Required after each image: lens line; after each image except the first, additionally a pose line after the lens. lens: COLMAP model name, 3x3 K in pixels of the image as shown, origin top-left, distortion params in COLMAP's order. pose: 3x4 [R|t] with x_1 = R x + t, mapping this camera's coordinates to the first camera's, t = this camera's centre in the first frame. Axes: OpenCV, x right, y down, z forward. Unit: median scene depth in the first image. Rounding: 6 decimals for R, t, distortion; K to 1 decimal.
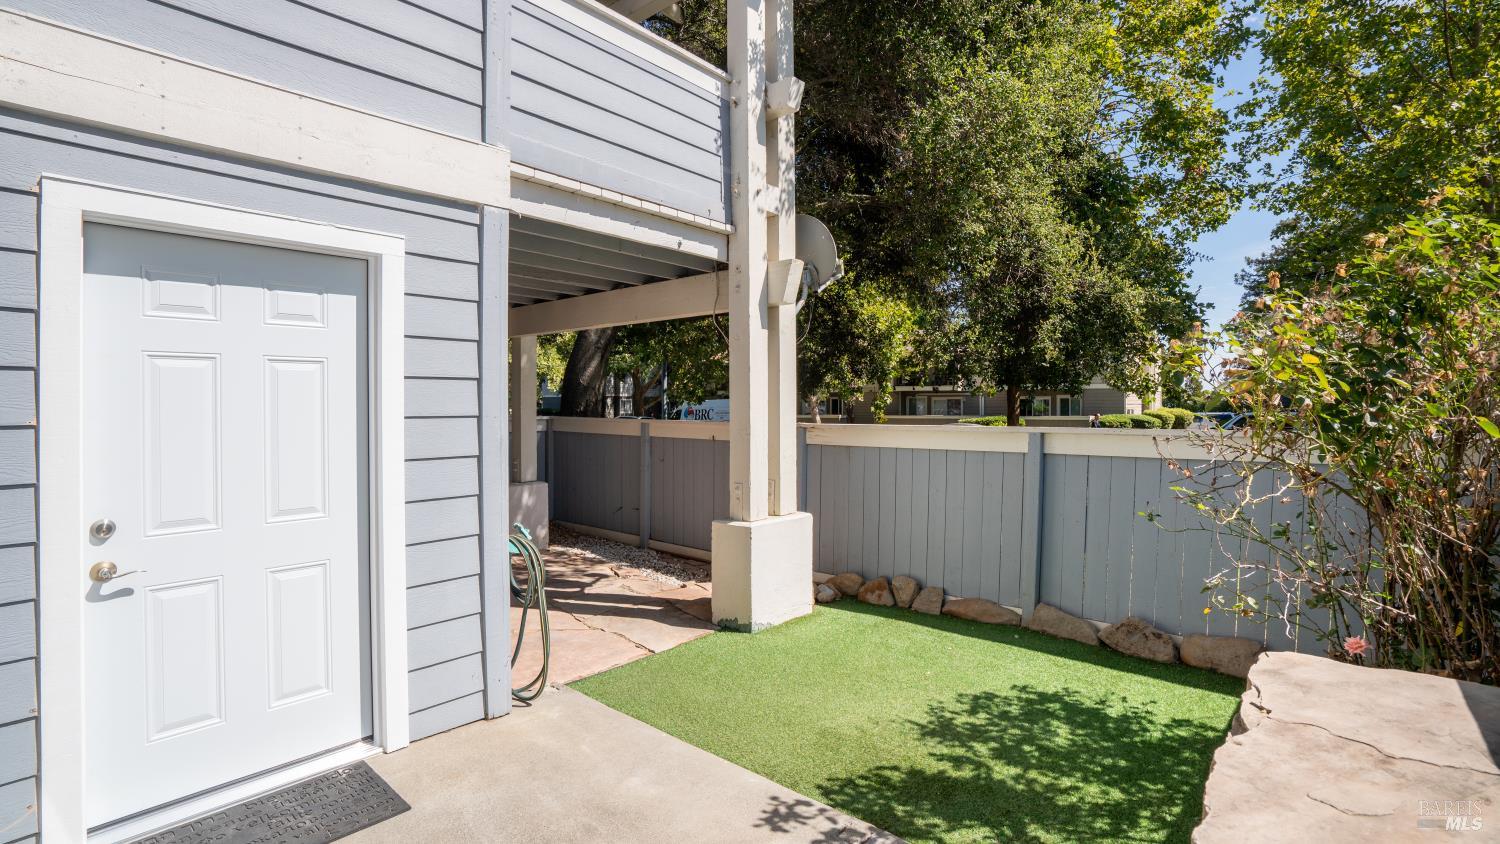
lens RADIAL K [[715.6, 0, 719.9], [0, 715.6, 393.5], [0, 0, 1]] dist [-0.028245, -0.000088]
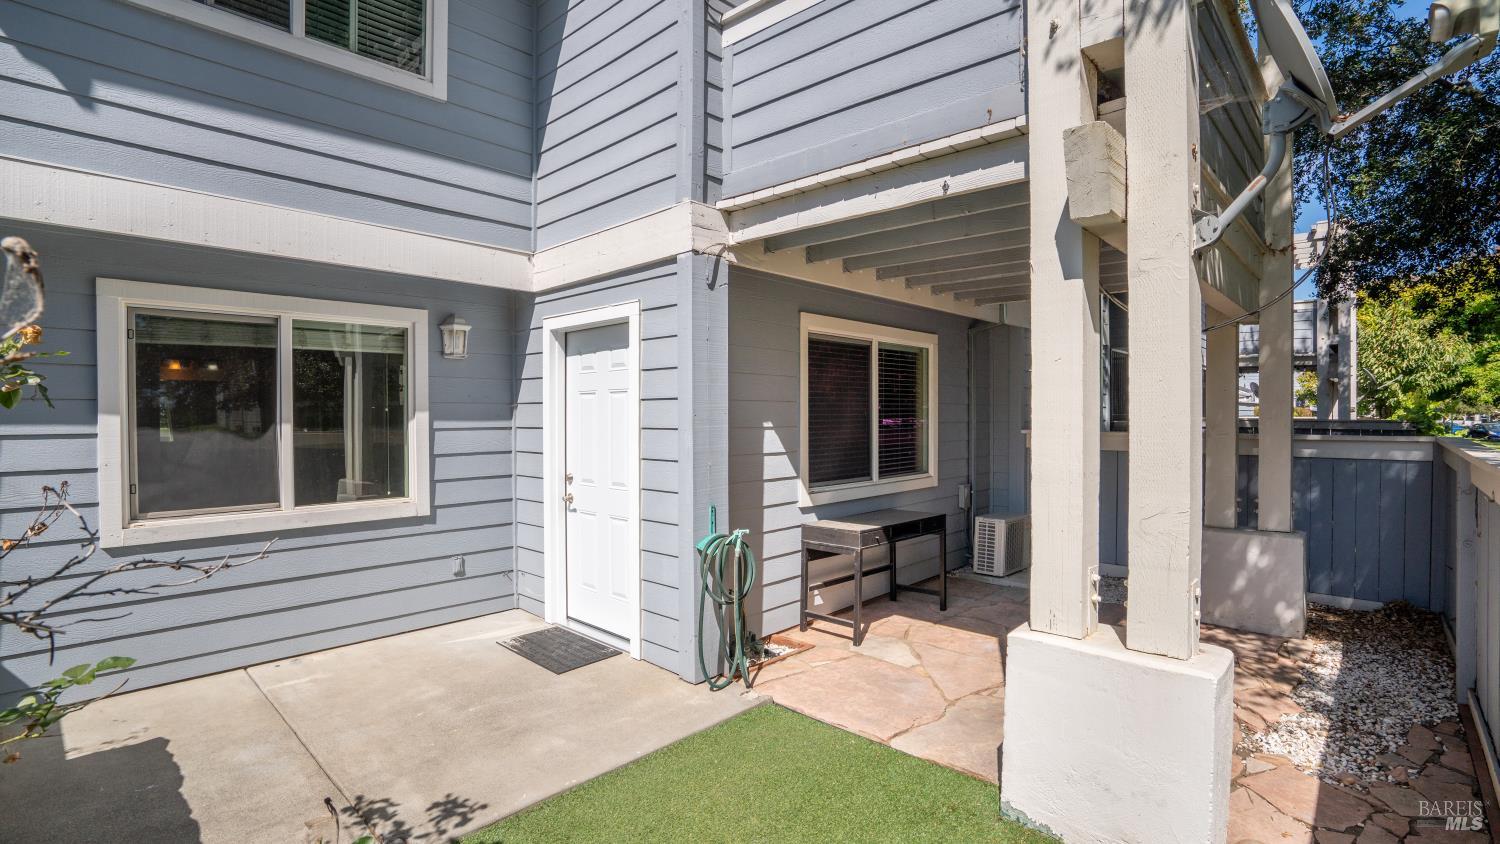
lens RADIAL K [[677.1, 0, 718.0], [0, 677.1, 421.0], [0, 0, 1]] dist [-0.023503, 0.000149]
pose [[-0.027442, 0.013978, -0.999526, 0.471478], [0.017061, 0.999763, 0.013513, 0.001955], [0.999478, -0.016682, -0.027674, 0.629024]]
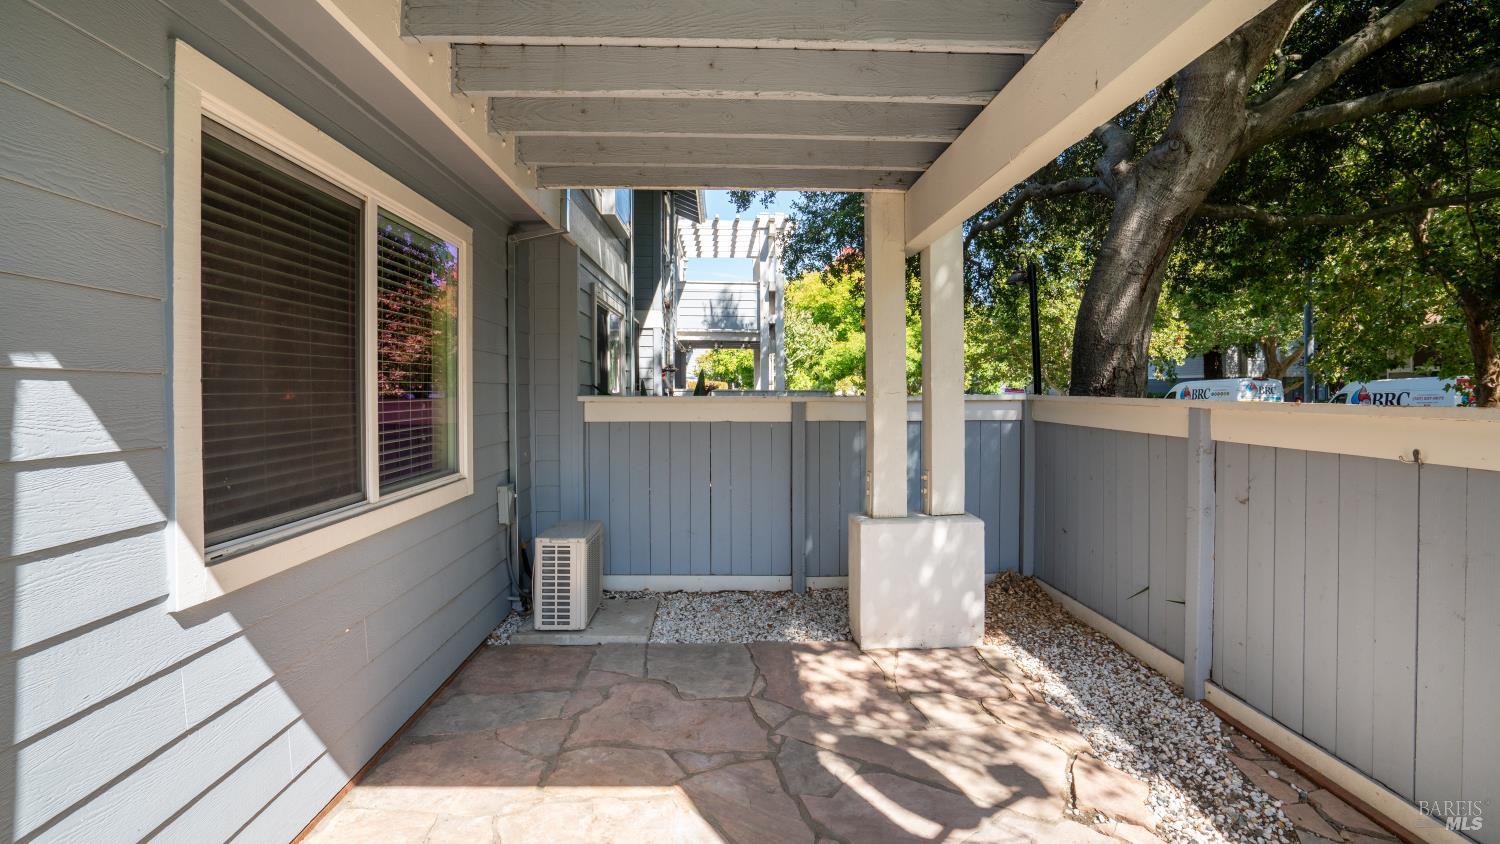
lens RADIAL K [[718.8, 0, 771.1], [0, 718.8, 394.6], [0, 0, 1]] dist [-0.001237, 0.023651]
pose [[0.741029, 0.005277, -0.671452, -0.002973], [0.008765, 0.999808, 0.017530, 0.029050], [0.671416, -0.018876, 0.740840, 0.649204]]
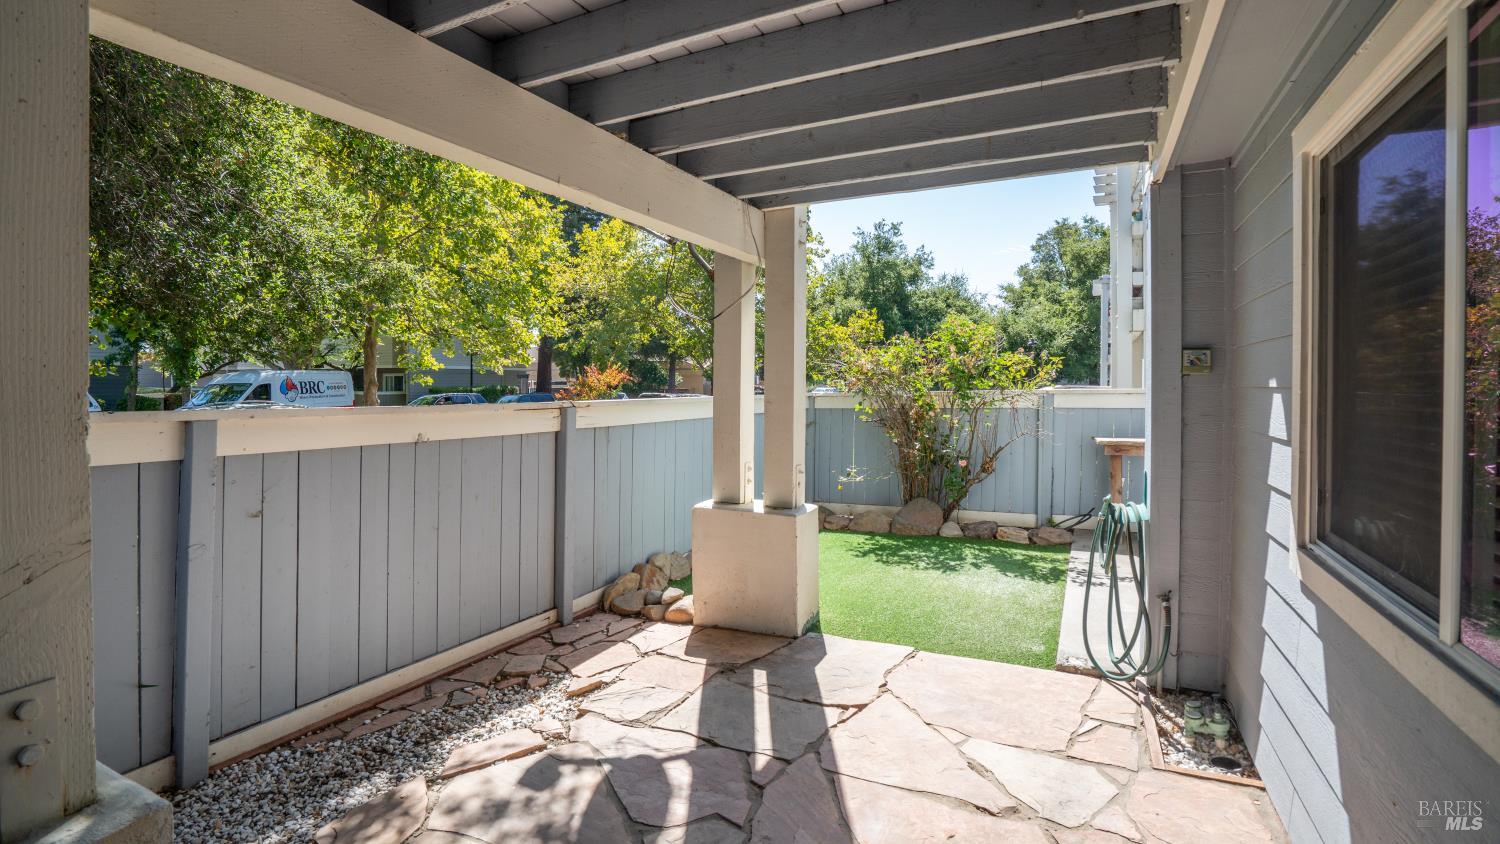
lens RADIAL K [[677.1, 0, 718.0], [0, 677.1, 421.0], [0, 0, 1]] dist [-0.023503, 0.000149]
pose [[-0.273021, -0.037901, 0.961261, -0.616372], [-0.019598, 0.999235, 0.033832, 0.033287], [-0.961808, -0.009602, -0.273555, 1.084071]]
